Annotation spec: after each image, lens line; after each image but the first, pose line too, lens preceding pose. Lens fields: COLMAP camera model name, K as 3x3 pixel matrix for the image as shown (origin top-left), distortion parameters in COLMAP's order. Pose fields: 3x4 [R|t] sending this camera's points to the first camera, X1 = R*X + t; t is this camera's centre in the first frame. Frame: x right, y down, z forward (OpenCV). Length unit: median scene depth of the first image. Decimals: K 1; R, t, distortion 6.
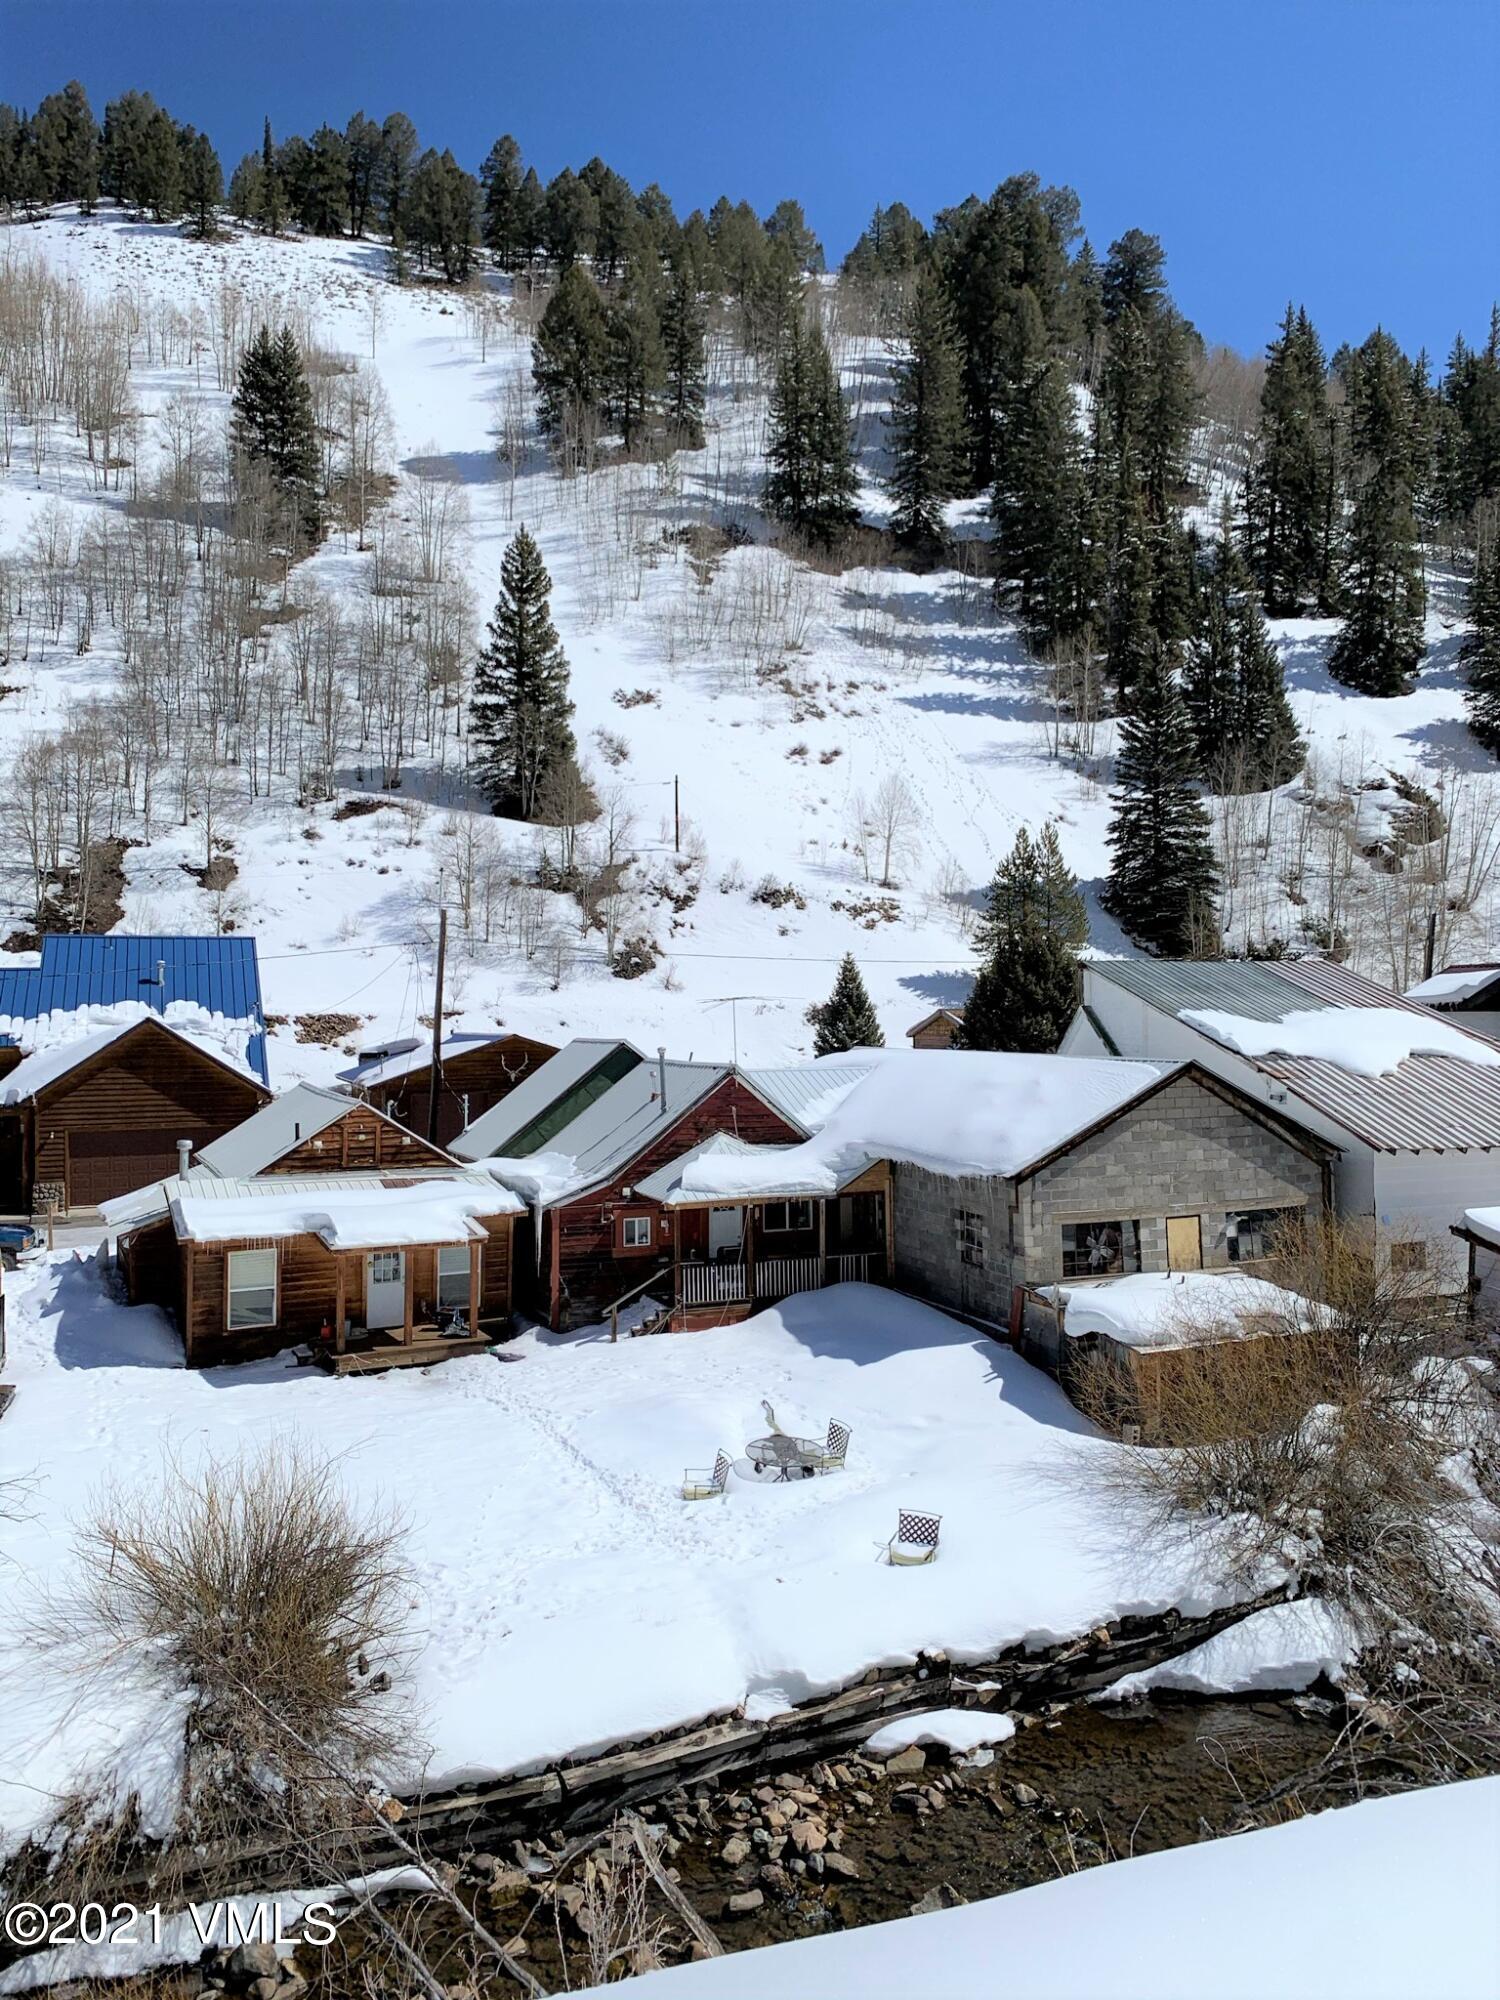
lens RADIAL K [[1486.6, 0, 750.0], [0, 1486.6, 1000.0], [0, 0, 1]] dist [0.055053, -0.078716]
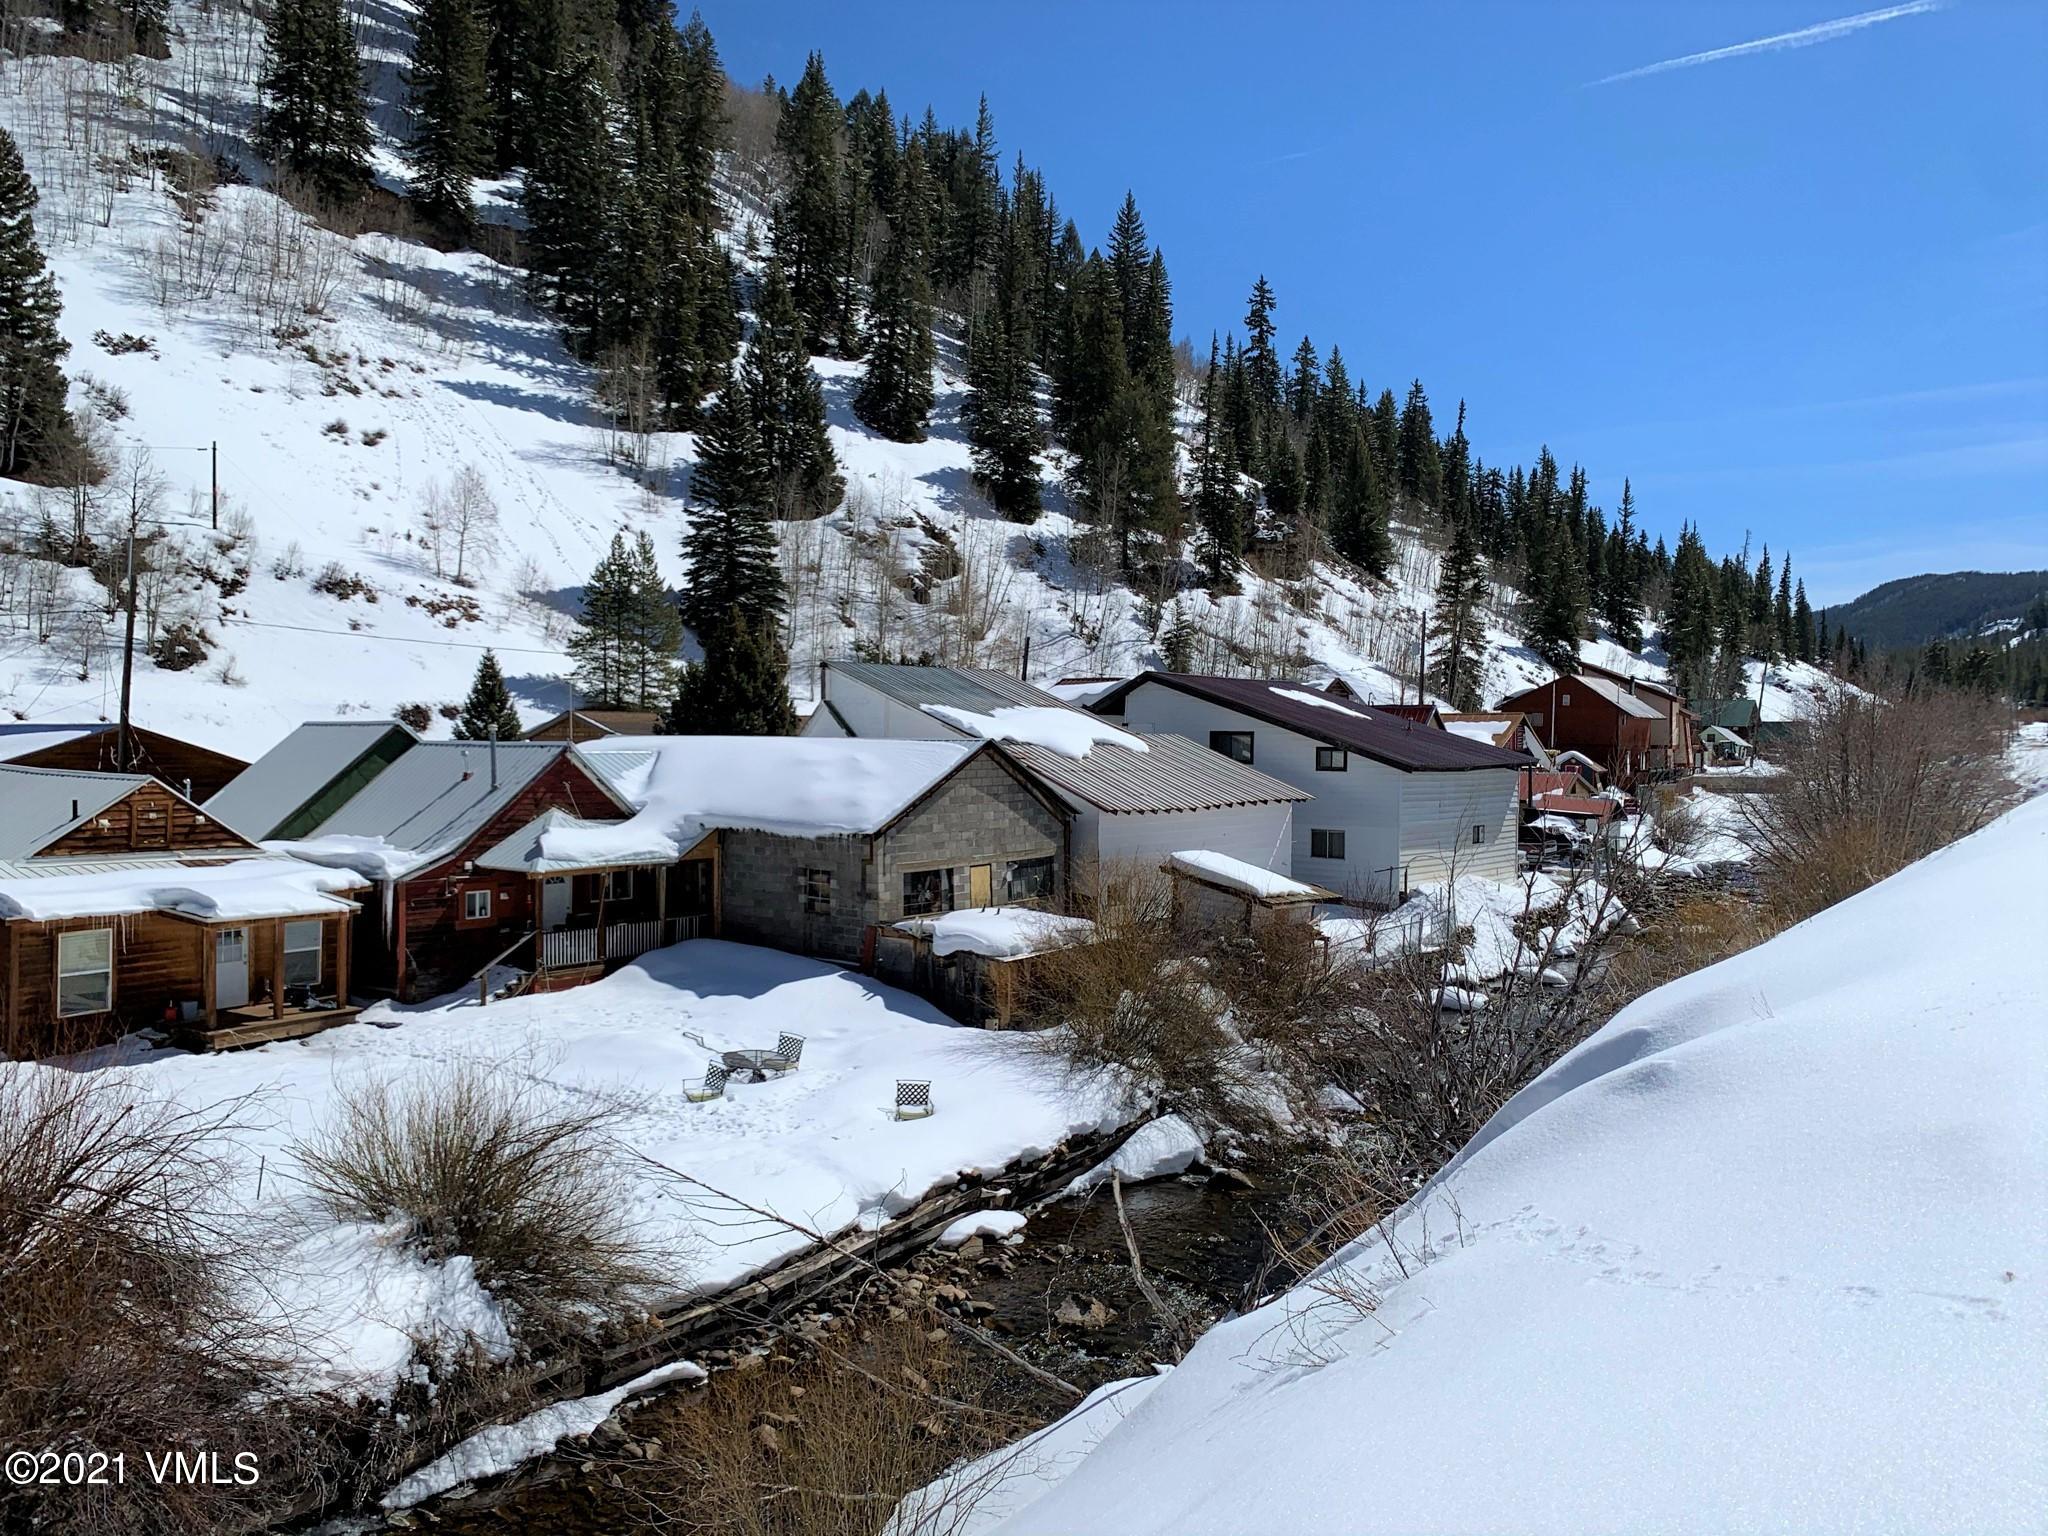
lens RADIAL K [[1522.2, 0, 994.5], [0, 1522.2, 781.8], [0, 0, 1]] dist [0.055053, -0.078716]
pose [[0.873474, 0.000567, 0.486871, -0.091699], [-0.020081, 0.999190, 0.034862, 0.009548], [-0.486457, -0.040228, 0.872778, -0.027508]]
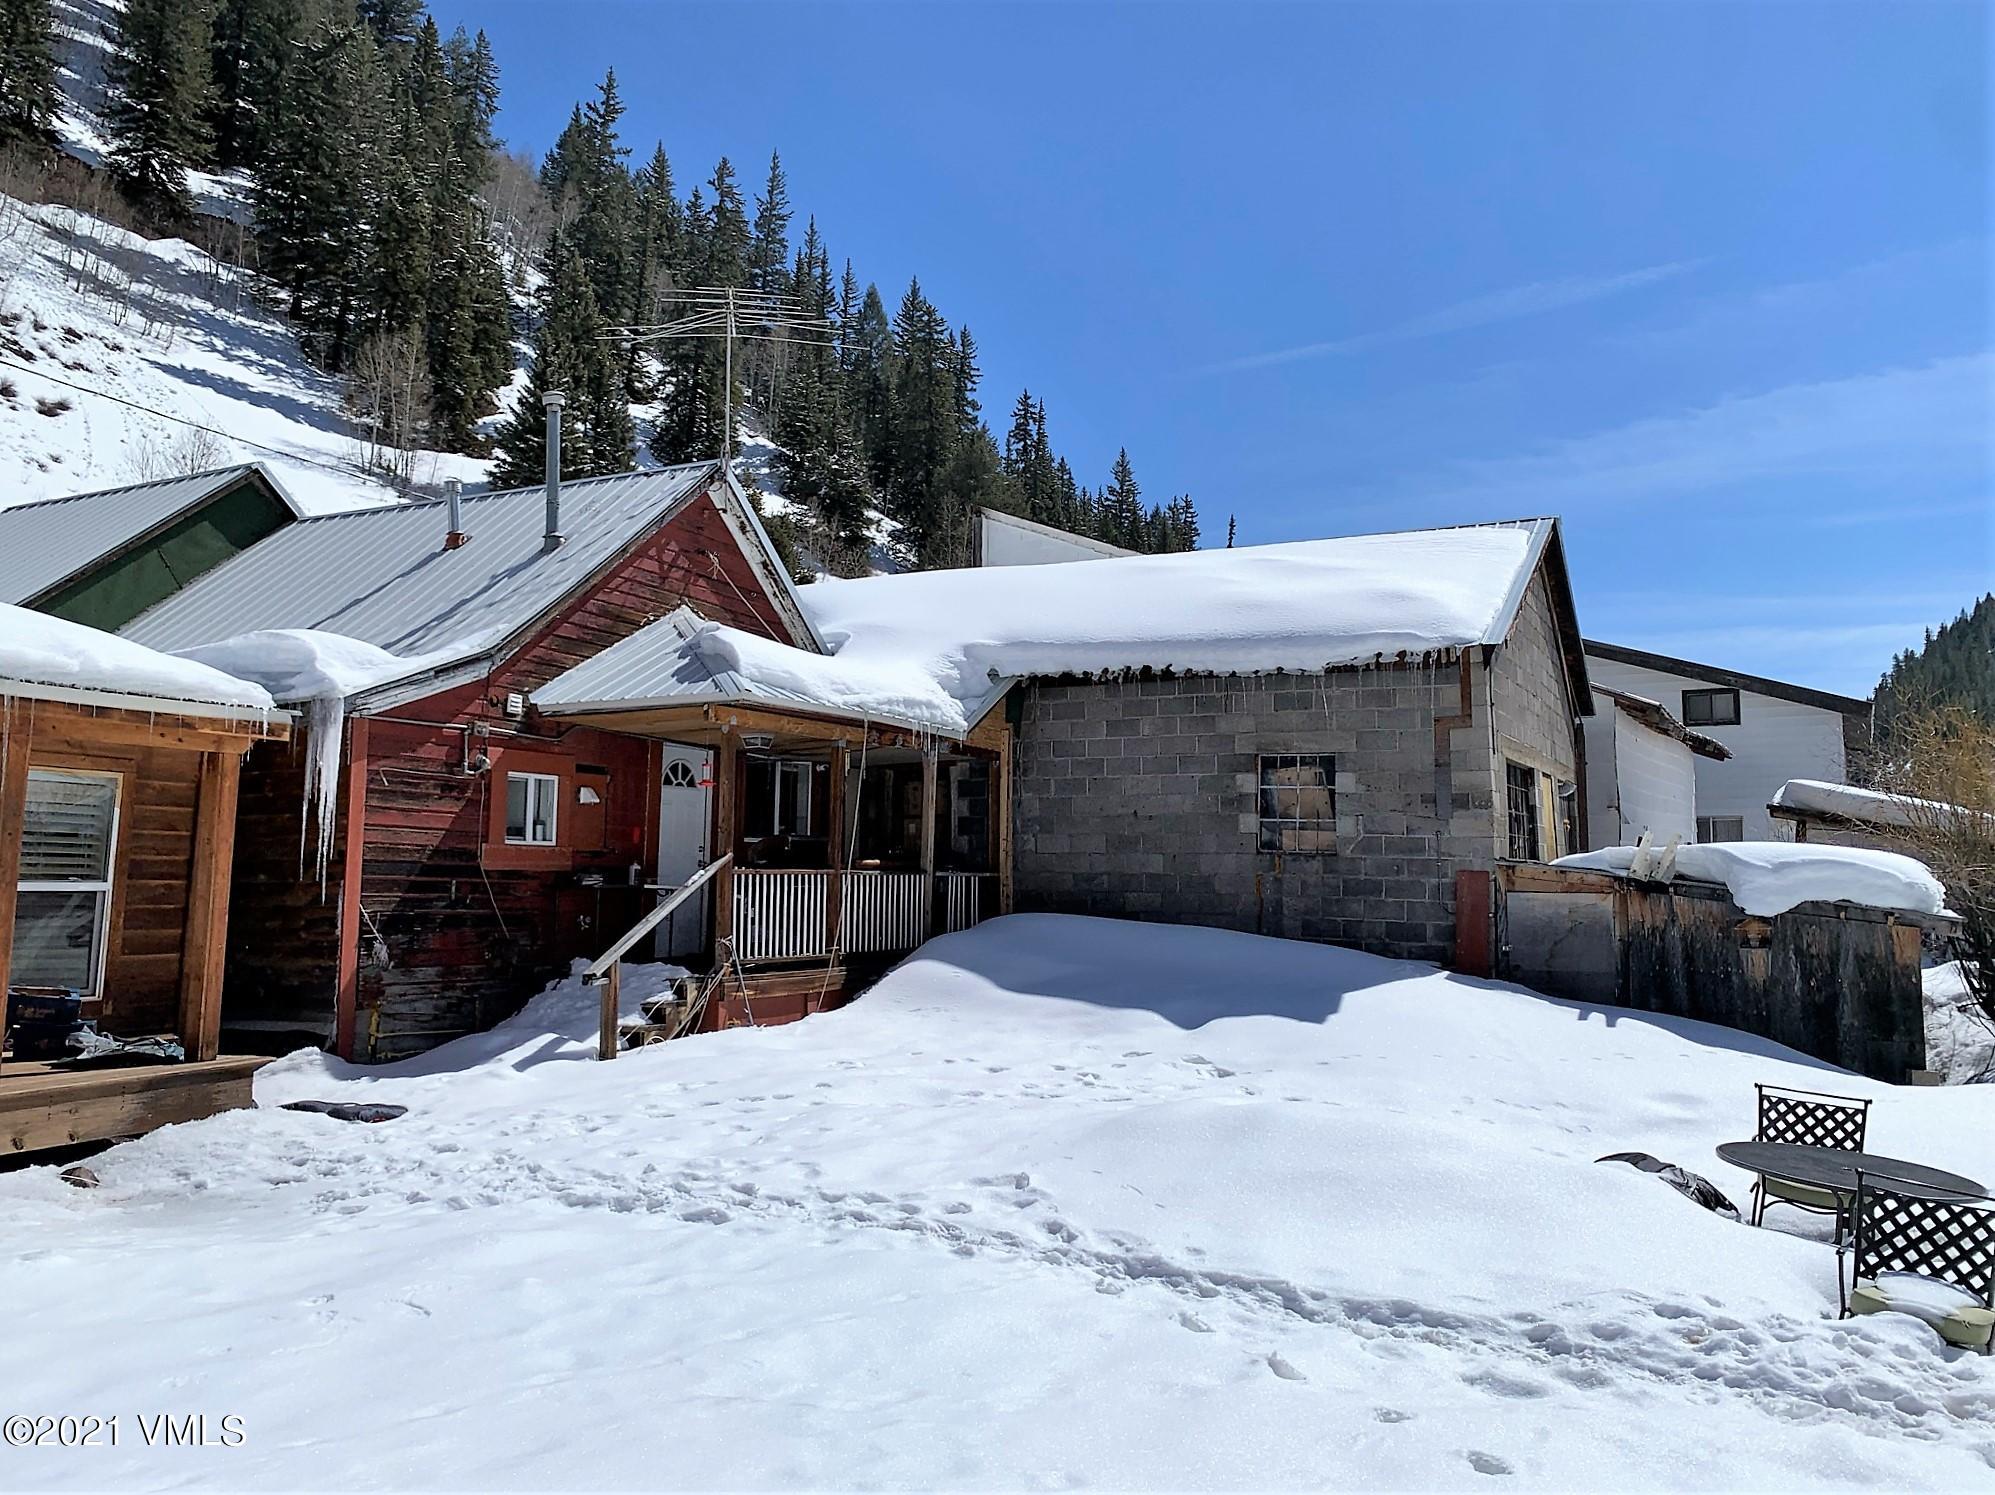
lens RADIAL K [[1535.2, 0, 997.5], [0, 1535.2, 747.5], [0, 0, 1]] dist [0.025305, -0.001747]
pose [[0.764488, 0.069936, 0.640833, -0.080632], [-0.024449, 0.996528, -0.079587, 0.055865], [-0.644174, 0.045175, 0.763544, 0.199860]]
